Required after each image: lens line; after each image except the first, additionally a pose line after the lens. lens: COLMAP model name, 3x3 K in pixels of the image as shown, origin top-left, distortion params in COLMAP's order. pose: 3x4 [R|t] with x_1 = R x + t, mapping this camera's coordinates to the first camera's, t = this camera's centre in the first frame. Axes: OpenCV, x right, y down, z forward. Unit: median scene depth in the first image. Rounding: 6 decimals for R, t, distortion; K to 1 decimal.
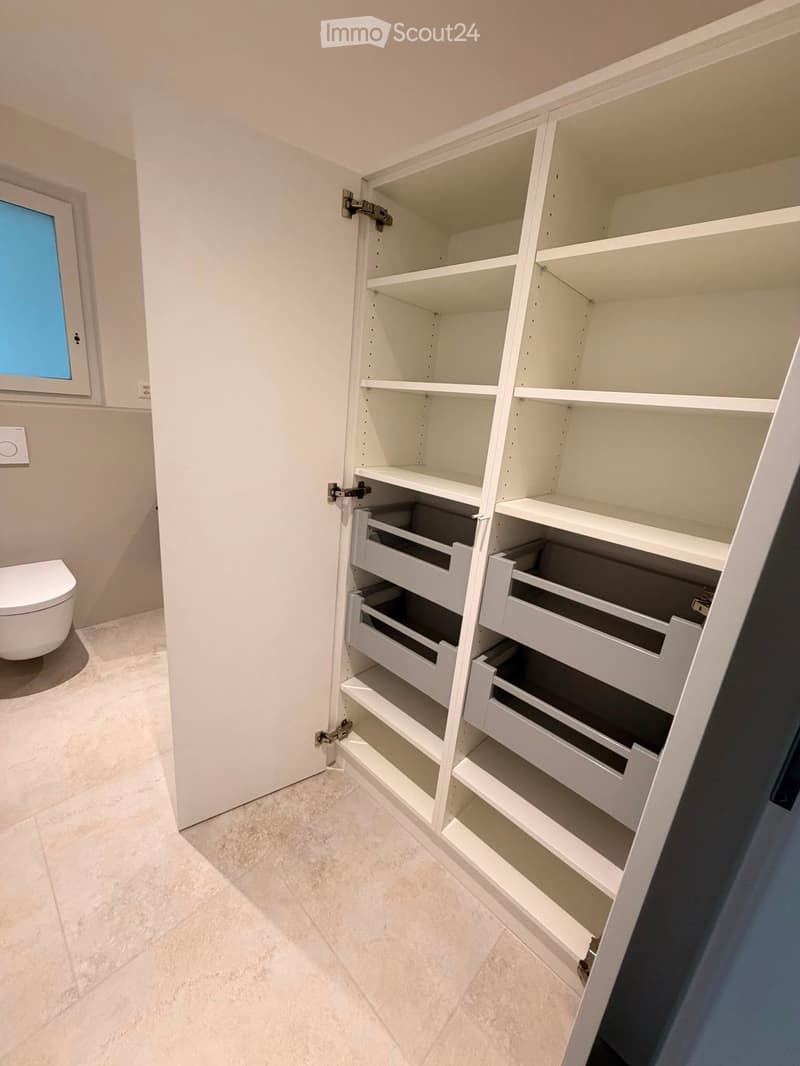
lens RADIAL K [[430.3, 0, 403.4], [0, 430.3, 533.3], [0, 0, 1]] dist [0.001068, -0.000256]
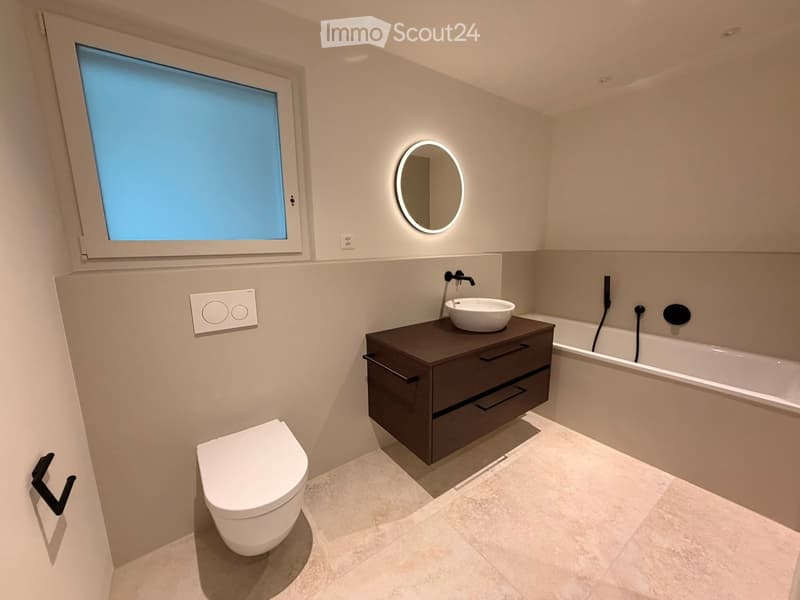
lens RADIAL K [[322.9, 0, 396.9], [0, 322.9, 300.2], [0, 0, 1]] dist [0.001068, -0.000256]
pose [[0.974622, -0.076736, -0.210293, -0.378261], [0.051604, 0.991126, -0.122499, -0.104288], [0.217827, 0.108538, 0.969933, 0.328820]]
